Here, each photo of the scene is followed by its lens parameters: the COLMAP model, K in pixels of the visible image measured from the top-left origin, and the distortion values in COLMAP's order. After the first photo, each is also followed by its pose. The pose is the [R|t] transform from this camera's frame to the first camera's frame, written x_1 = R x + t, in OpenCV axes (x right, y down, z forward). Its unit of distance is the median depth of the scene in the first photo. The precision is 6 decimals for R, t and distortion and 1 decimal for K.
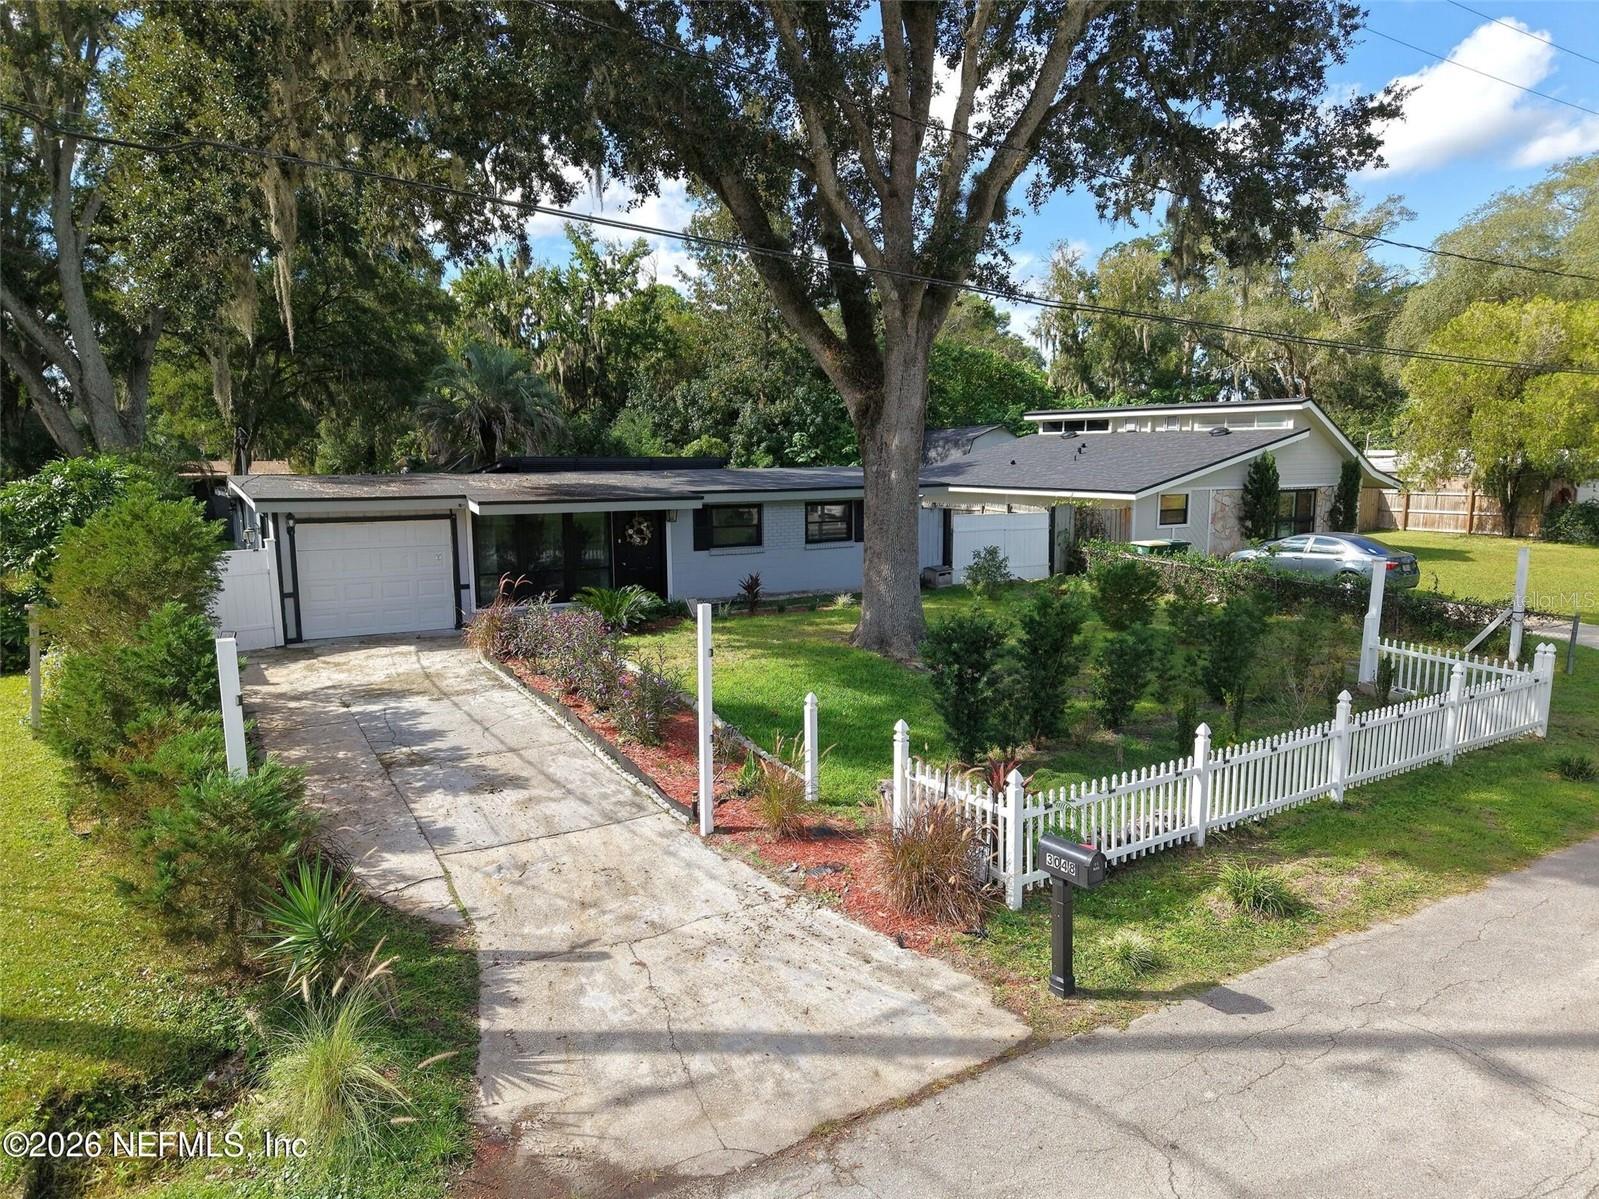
lens RADIAL K [[1077.2, 0, 800.0], [0, 1077.2, 620.9], [0, 0, 1]] dist [0.061716, -0.105125]
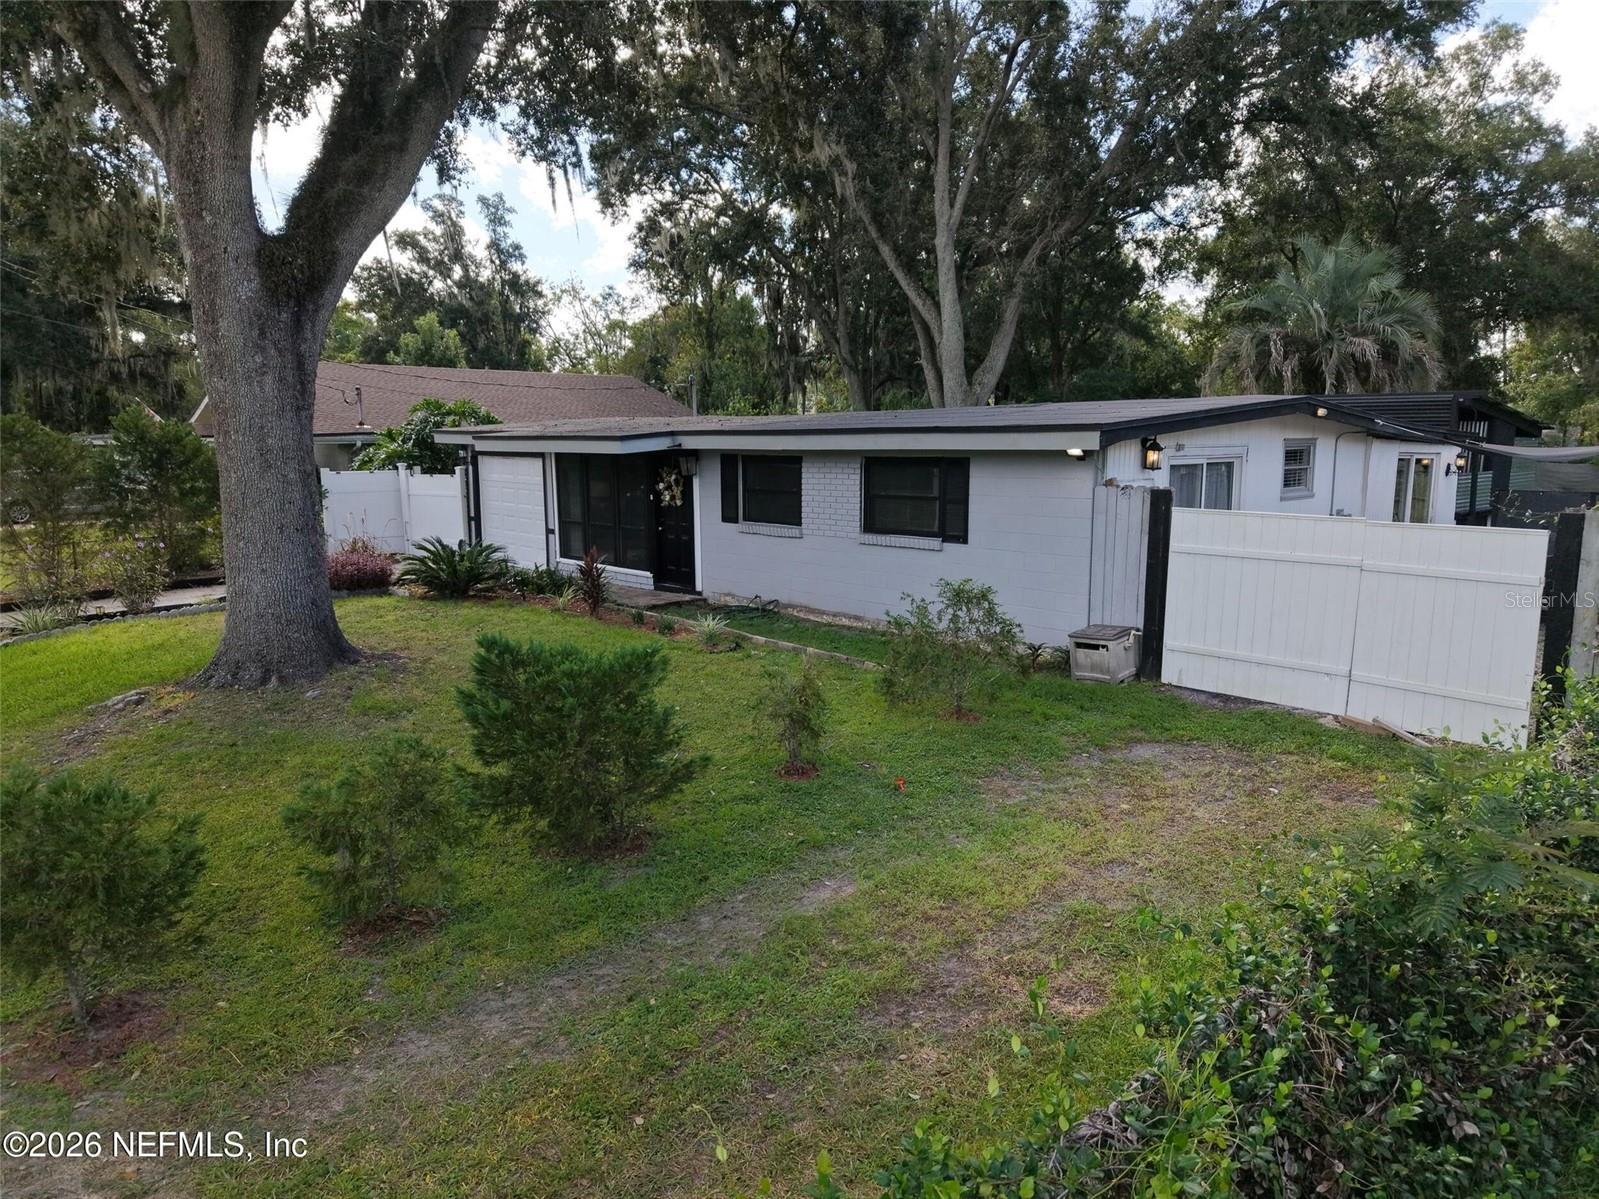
lens RADIAL K [[1077.2, 0, 800.0], [0, 1077.2, 620.9], [0, 0, 1]] dist [0.061716, -0.105125]
pose [[0.193200, 0.163196, -0.967492, 0.595228], [-0.156277, 0.978600, 0.133863, -0.105801], [0.968634, 0.125335, 0.214569, 0.944505]]
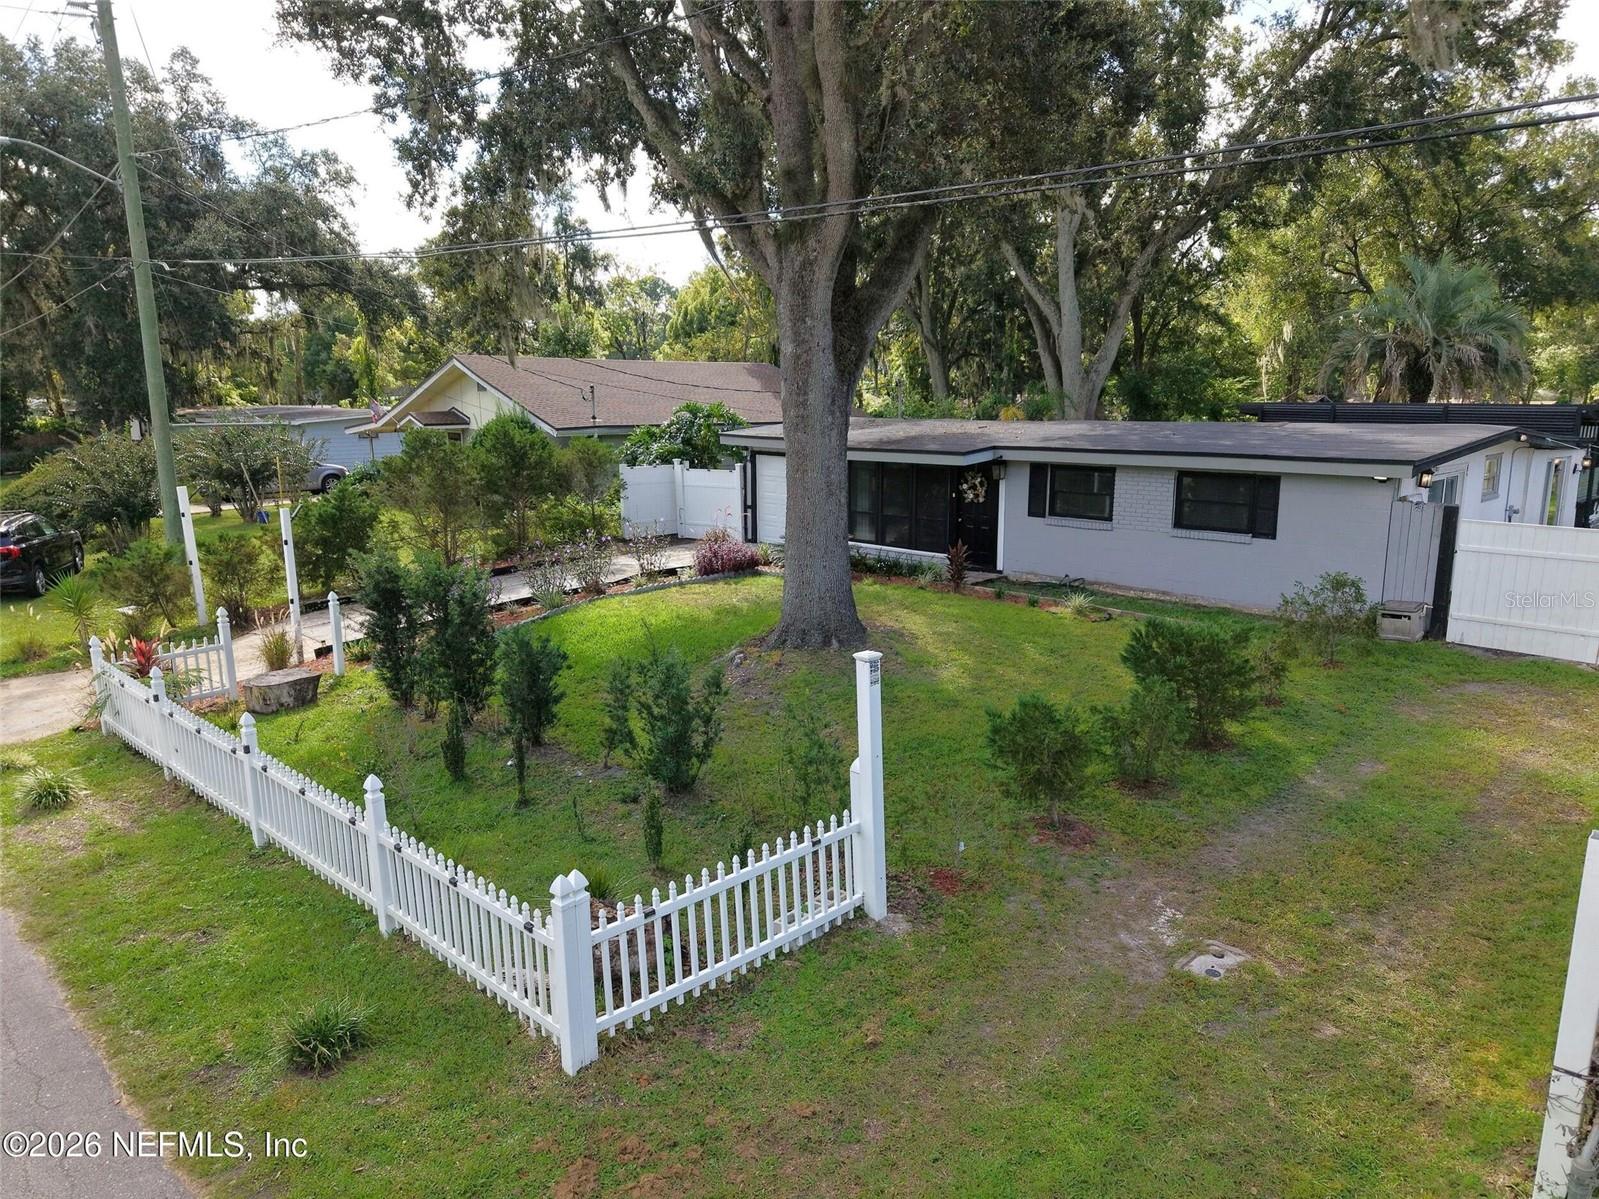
lens RADIAL K [[1088.7, 0, 799.5], [0, 1088.7, 599.5], [0, 0, 1]] dist [0.075785, -0.106888]
pose [[0.215401, 0.181876, -0.959439, 0.737434], [-0.154839, 0.976434, 0.150335, -0.106569], [0.964172, 0.116177, 0.238486, 0.645065]]
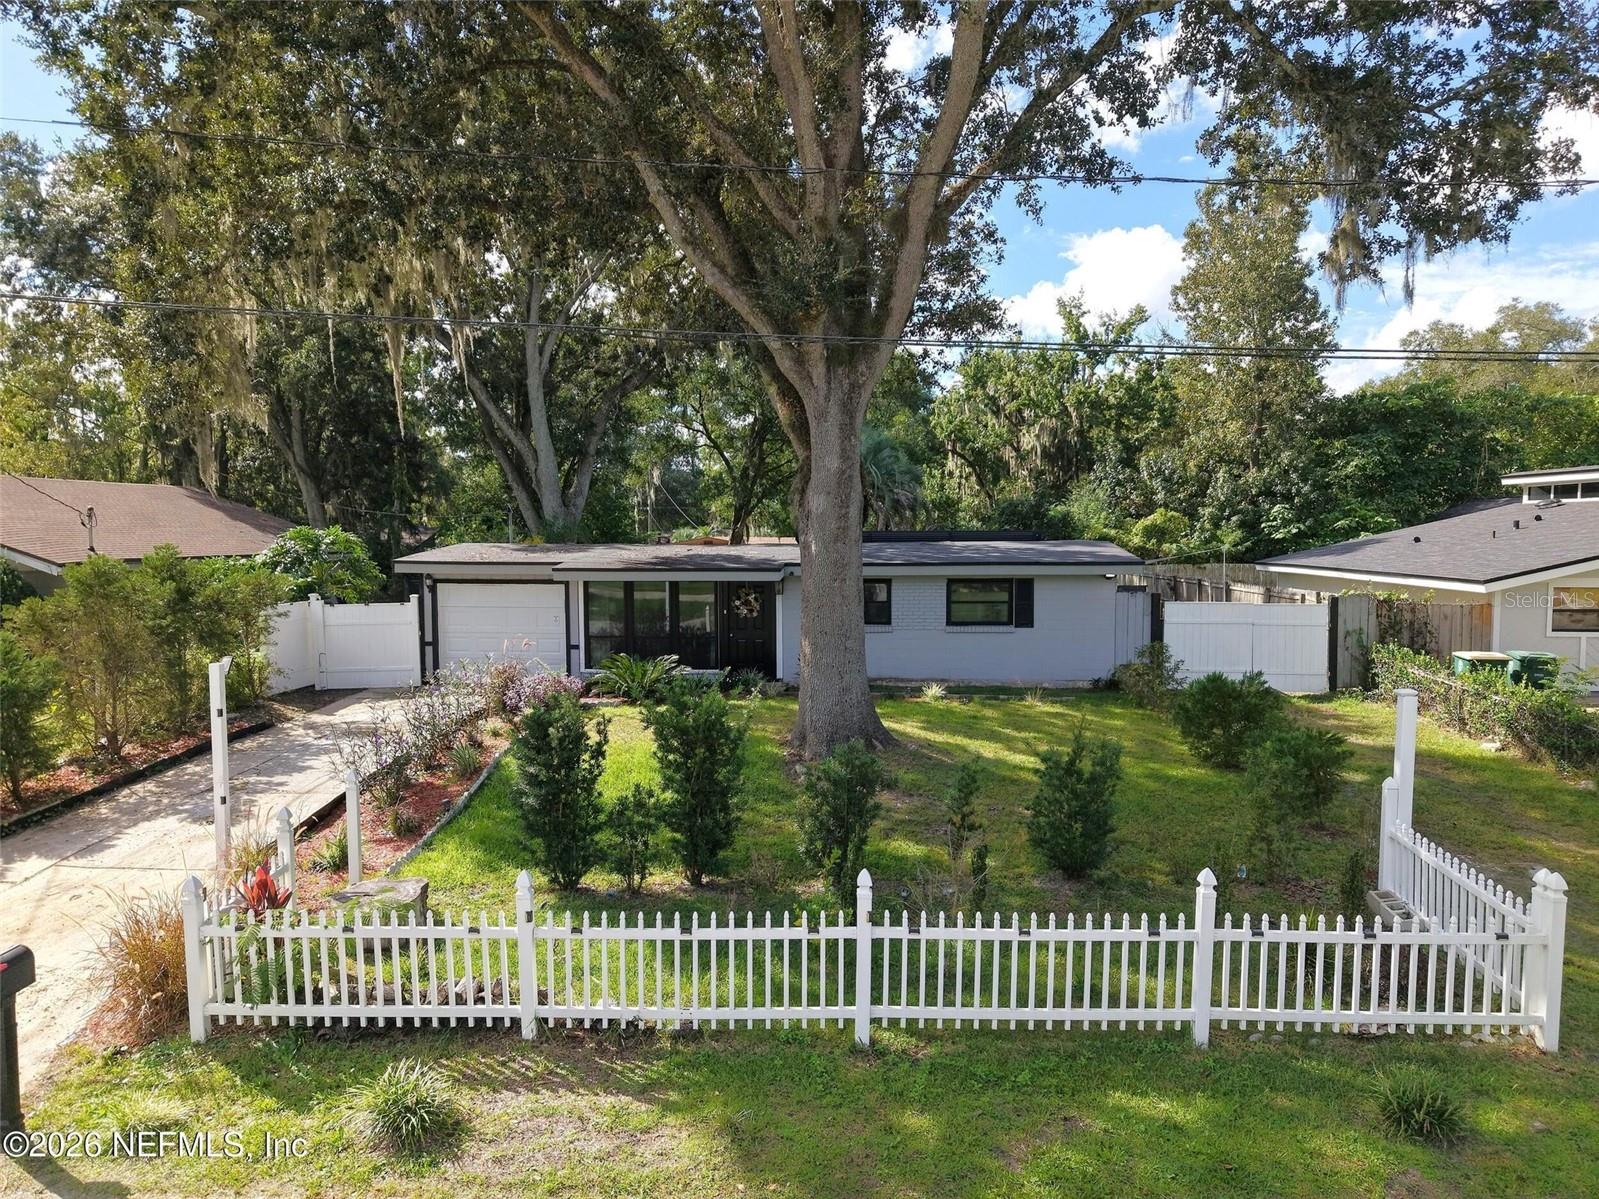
lens RADIAL K [[1081.3, 0, 801.7], [0, 1081.3, 612.6], [0, 0, 1]] dist [-0.000514, 0.025226]
pose [[0.821241, 0.046818, -0.568657, 0.449583], [-0.091351, 0.994561, -0.050044, -0.029838], [0.563221, 0.093045, 0.821051, 0.226418]]
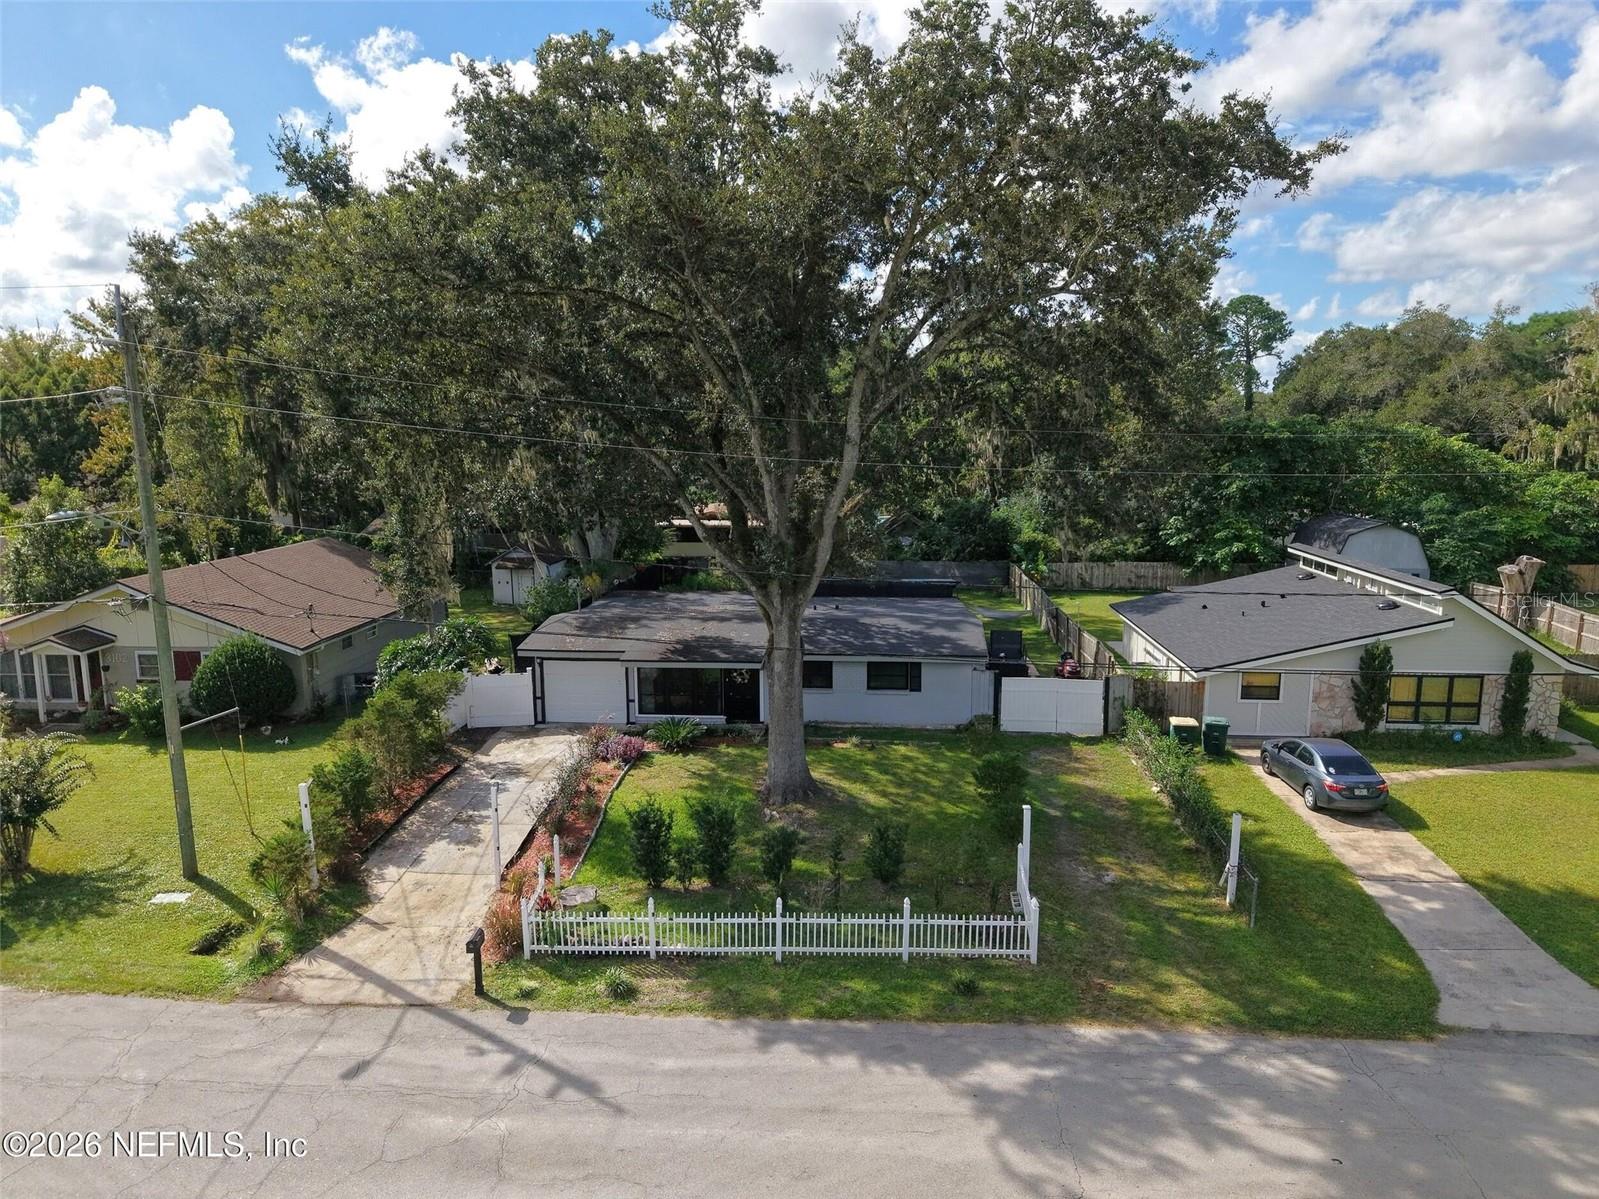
lens RADIAL K [[1088.7, 0, 799.5], [0, 1088.7, 599.5], [0, 0, 1]] dist [0.075785, -0.106888]
pose [[0.817924, 0.098354, -0.566858, 0.795803], [-0.091363, 0.994981, 0.040807, -0.262439], [0.568026, 0.018413, 0.822804, -0.239047]]
